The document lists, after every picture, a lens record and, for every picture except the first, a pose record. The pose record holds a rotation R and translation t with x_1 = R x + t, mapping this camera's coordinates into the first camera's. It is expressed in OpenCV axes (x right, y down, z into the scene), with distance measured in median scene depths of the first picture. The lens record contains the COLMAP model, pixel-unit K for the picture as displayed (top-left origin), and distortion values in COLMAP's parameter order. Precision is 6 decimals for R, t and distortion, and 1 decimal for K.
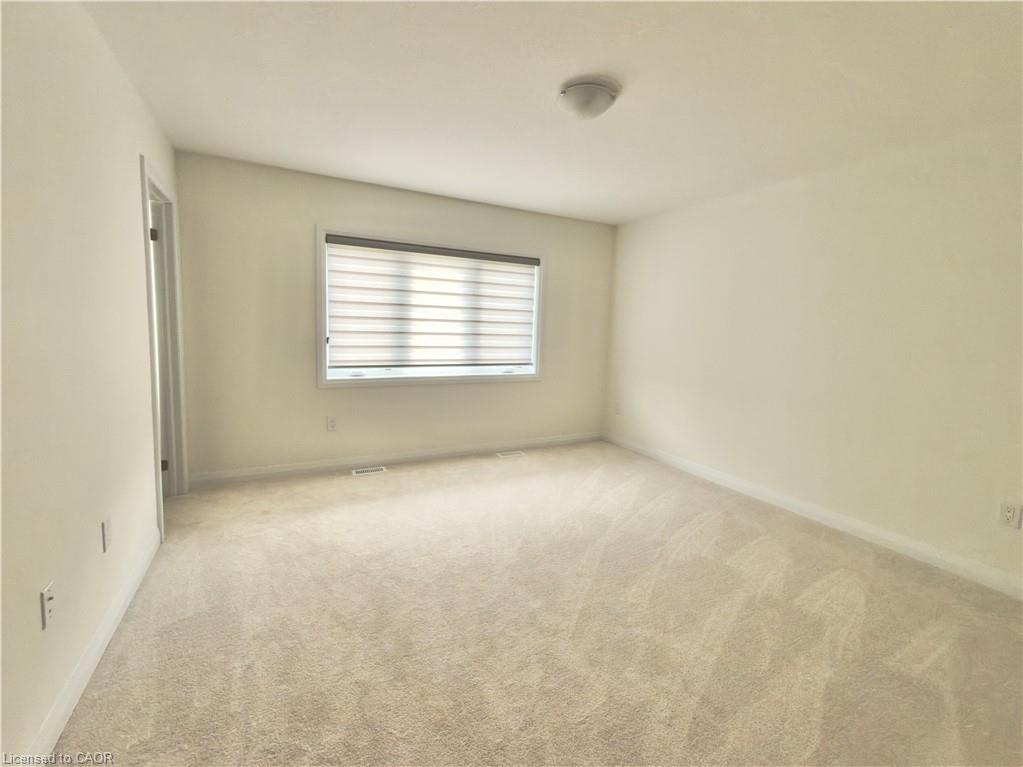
lens RADIAL K [[404.7, 0, 526.6], [0, 404.7, 387.3], [0, 0, 1]] dist [-0.000210, -0.000028]
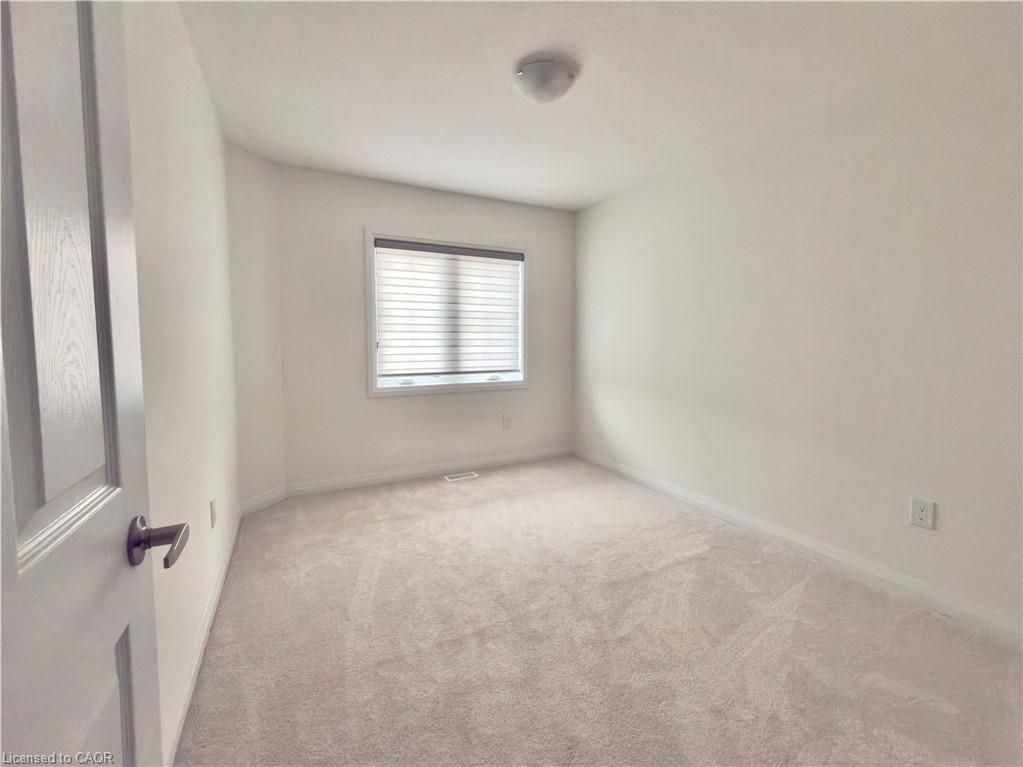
lens RADIAL K [[459.9, 0, 511.5], [0, 459.9, 383.5], [0, 0, 1]] dist [0.021261, -0.000040]
pose [[0.997067, -0.023822, 0.072731, -0.237367], [0.026134, 0.999177, -0.031006, 0.010853], [-0.071932, 0.032816, 0.996870, -0.103821]]
